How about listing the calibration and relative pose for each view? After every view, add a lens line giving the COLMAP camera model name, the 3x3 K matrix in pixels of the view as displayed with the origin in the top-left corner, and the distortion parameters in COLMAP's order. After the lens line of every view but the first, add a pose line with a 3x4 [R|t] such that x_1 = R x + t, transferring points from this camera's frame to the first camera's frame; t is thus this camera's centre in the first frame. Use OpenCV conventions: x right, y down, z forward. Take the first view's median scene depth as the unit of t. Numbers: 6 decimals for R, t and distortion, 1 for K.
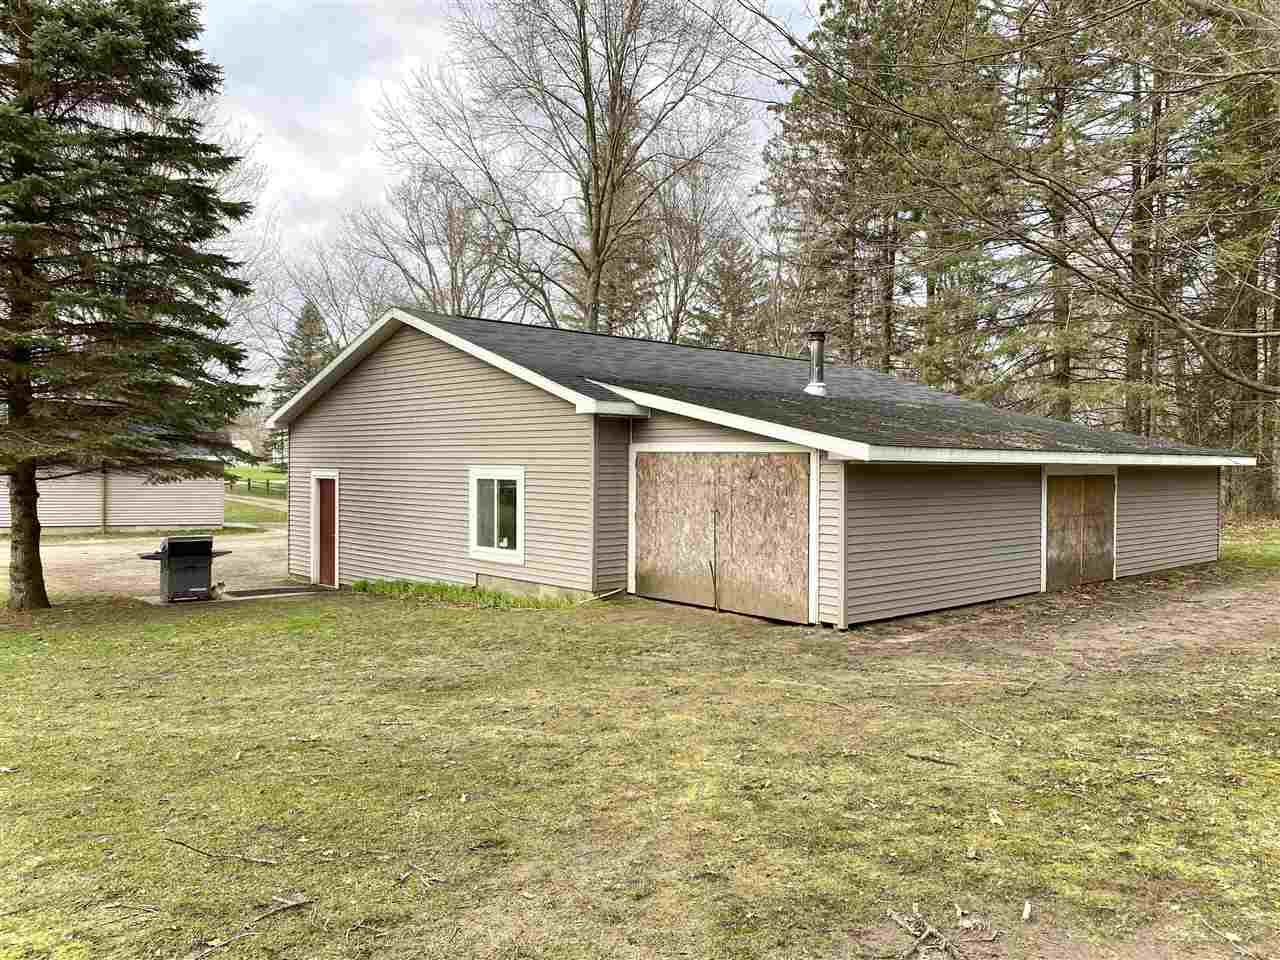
lens RADIAL K [[1023.7, 0, 640.0], [0, 1023.7, 480.0], [0, 0, 1]] dist [-0.002487, -0.008941]
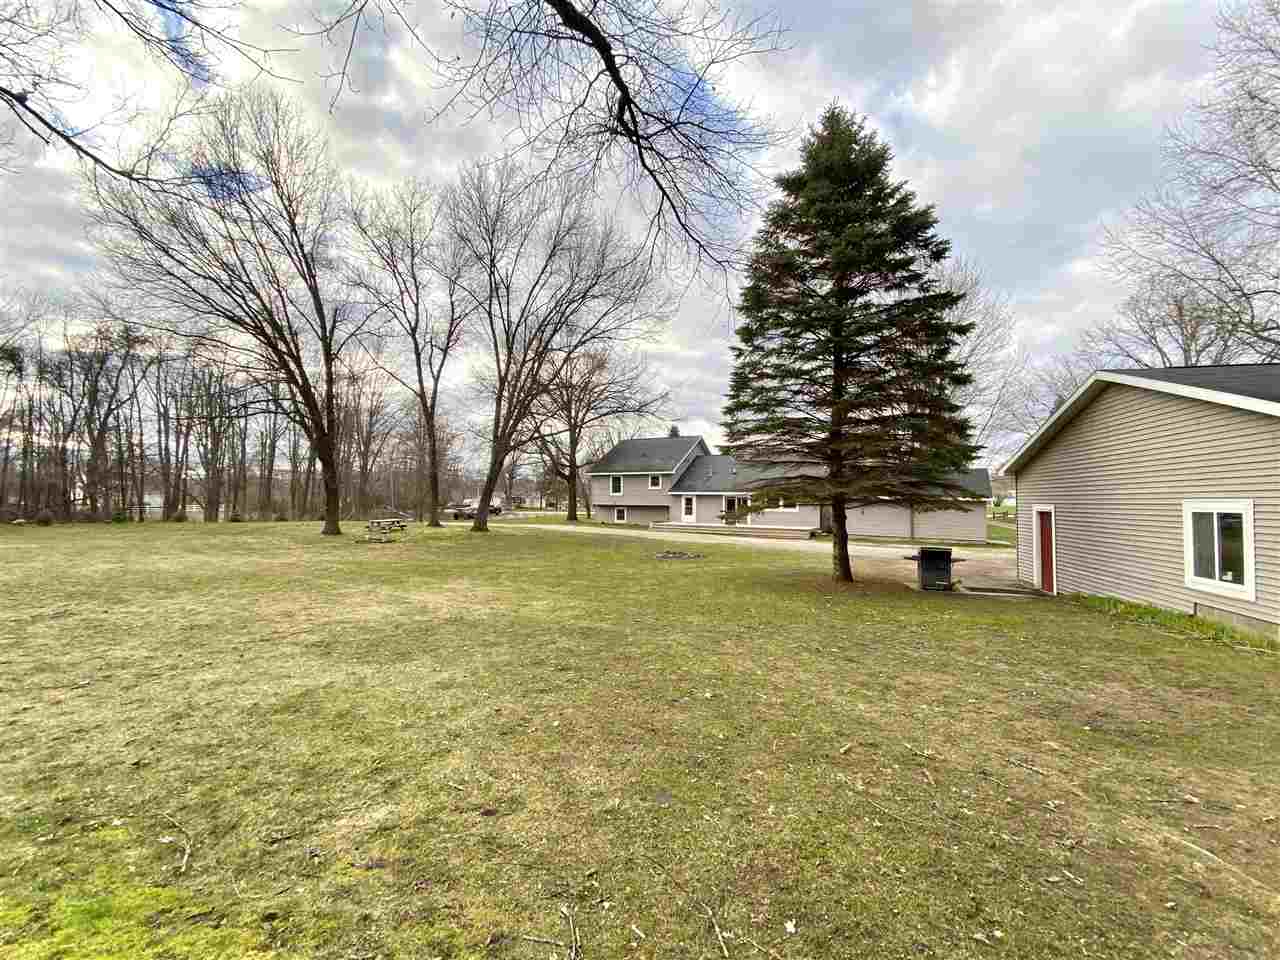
lens RADIAL K [[517.9, 0, 640.0], [0, 517.9, 480.0], [0, 0, 1]] dist [0.013115, -0.018042]
pose [[0.526573, -0.033790, -0.849458, -0.008236], [-0.020243, 0.998428, -0.052264, 0.004410], [0.849889, 0.044716, 0.525061, 0.219310]]
